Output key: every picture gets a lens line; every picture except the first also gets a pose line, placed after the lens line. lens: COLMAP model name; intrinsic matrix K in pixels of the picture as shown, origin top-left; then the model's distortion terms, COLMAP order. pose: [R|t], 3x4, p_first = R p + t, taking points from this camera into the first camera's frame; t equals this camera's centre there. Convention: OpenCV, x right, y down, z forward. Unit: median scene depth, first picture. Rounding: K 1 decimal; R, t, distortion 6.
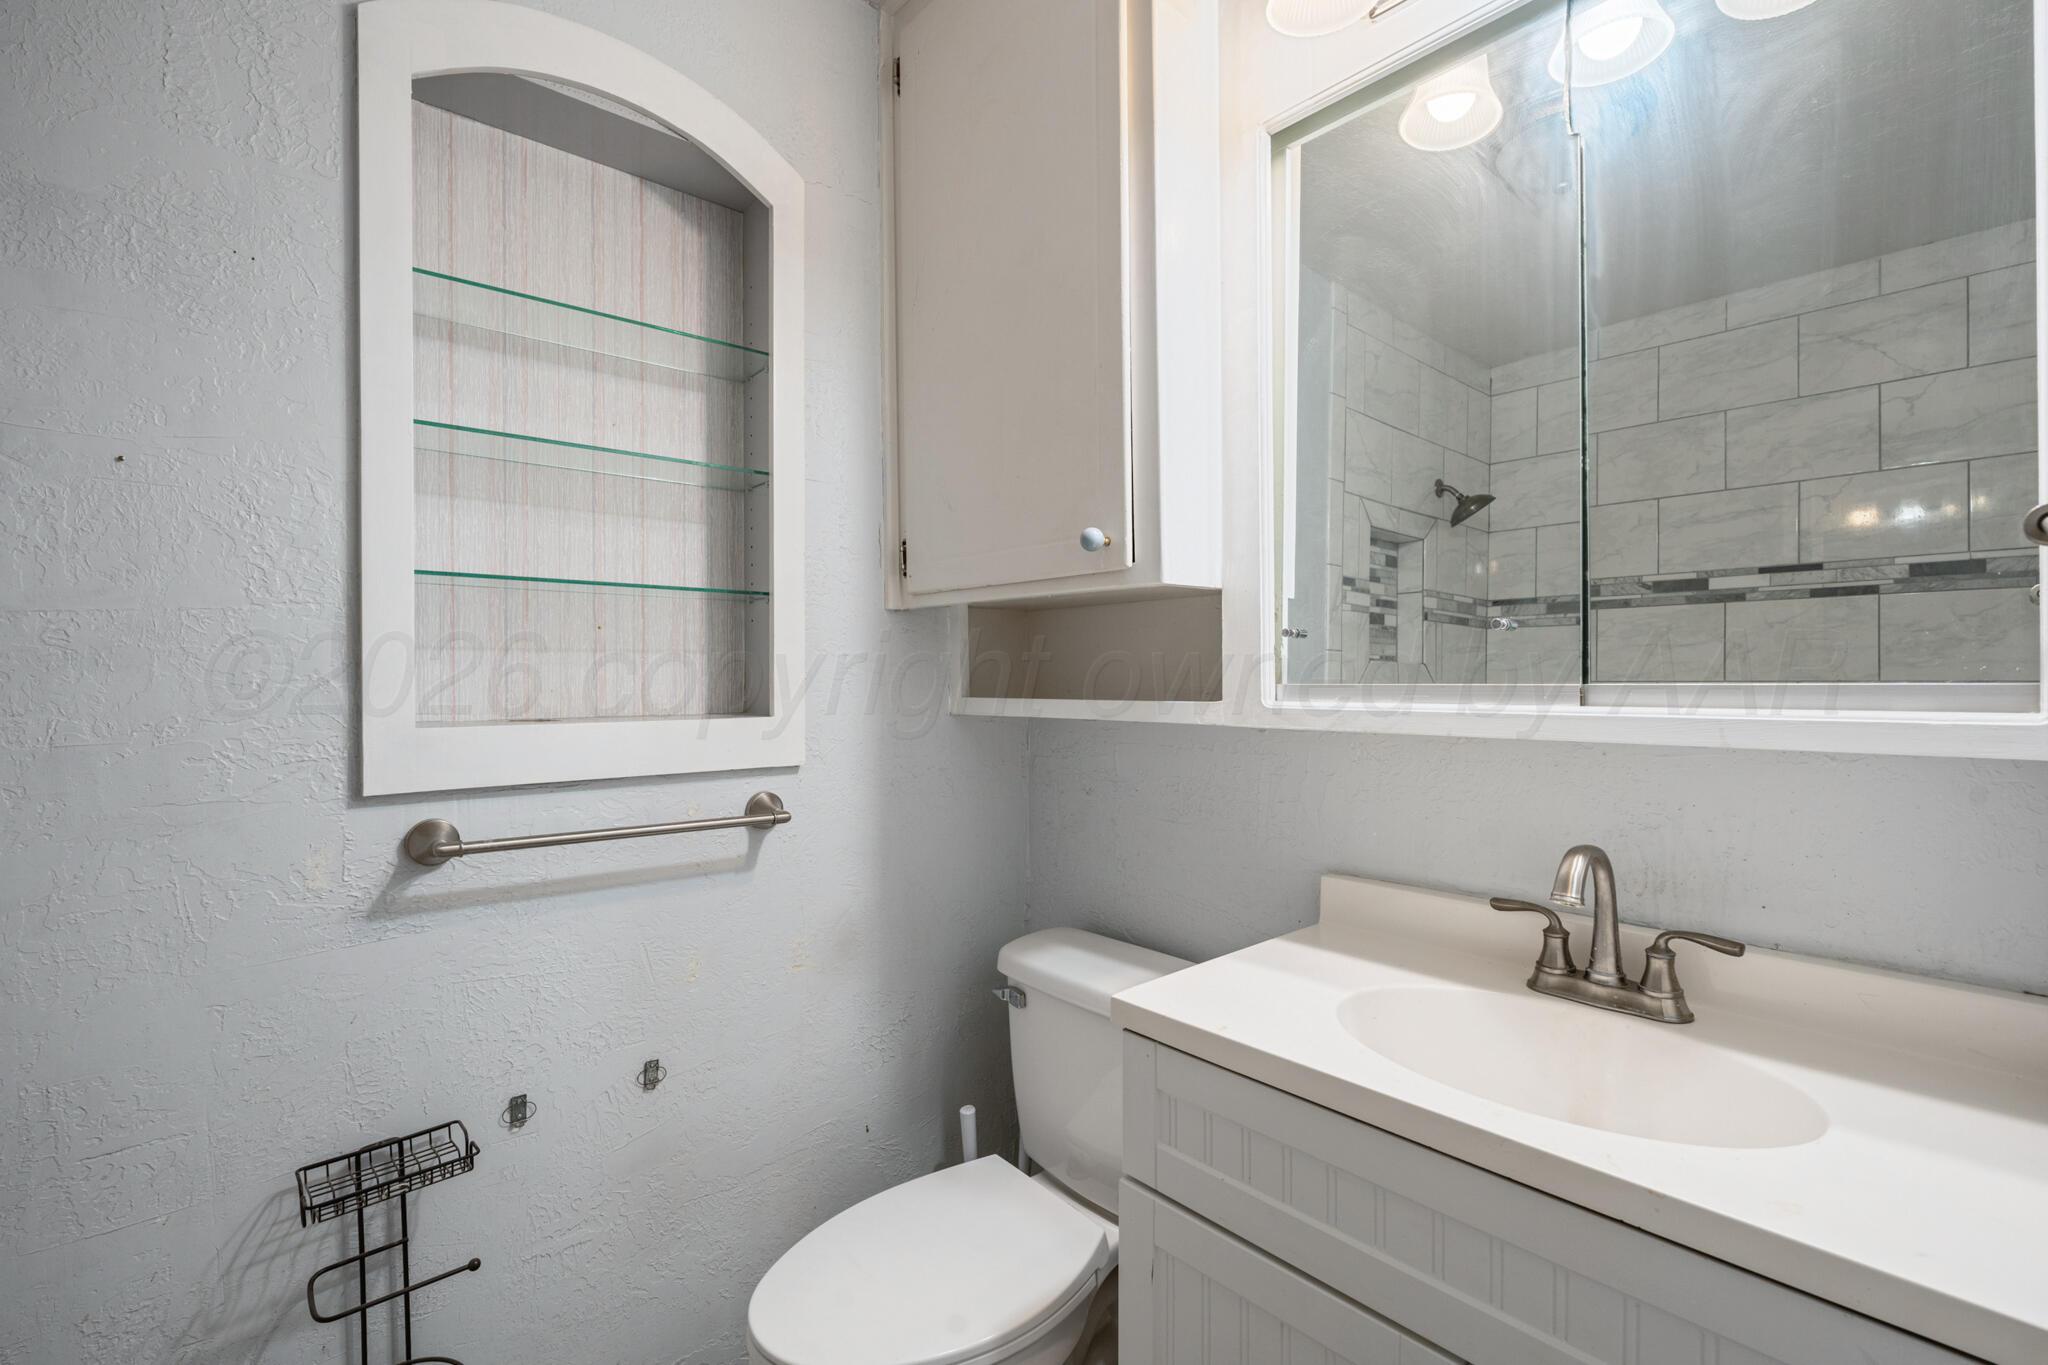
lens RADIAL K [[916.1, 0, 1029.1], [0, 916.1, 680.3], [0, 0, 1]] dist [-0.003414, -0.001378]
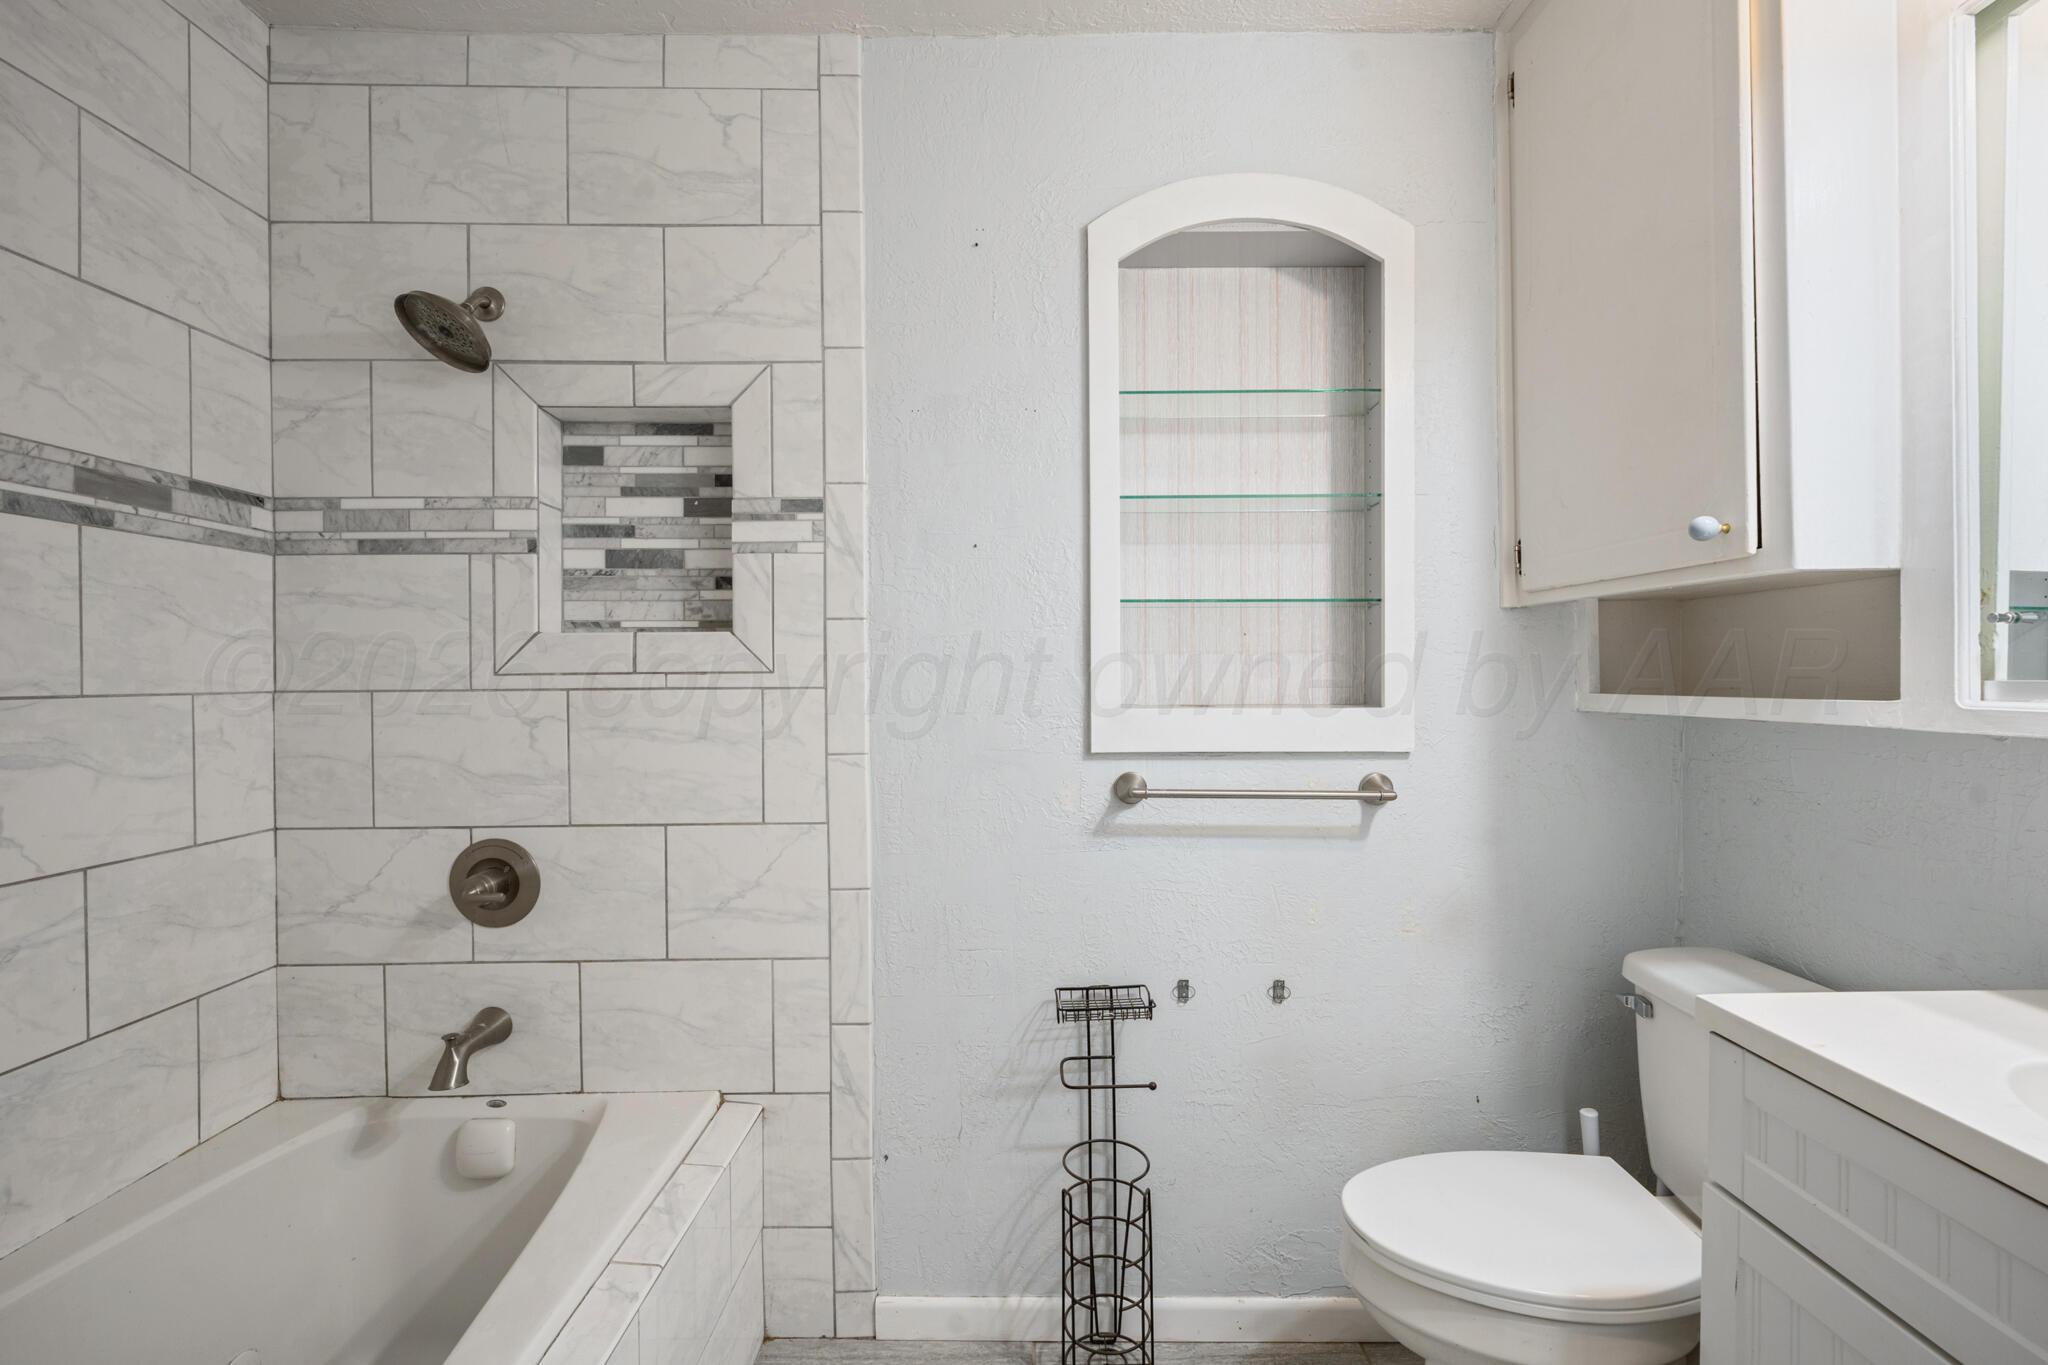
lens RADIAL K [[916.1, 0, 1018.5], [0, 916.1, 687.1], [0, 0, 1]] dist [-0.003414, -0.001378]
pose [[0.747414, 0.008948, -0.664299, 0.157844], [-0.000878, 0.999922, 0.012480, 0.000344], [0.664358, -0.008745, 0.747363, -0.177471]]
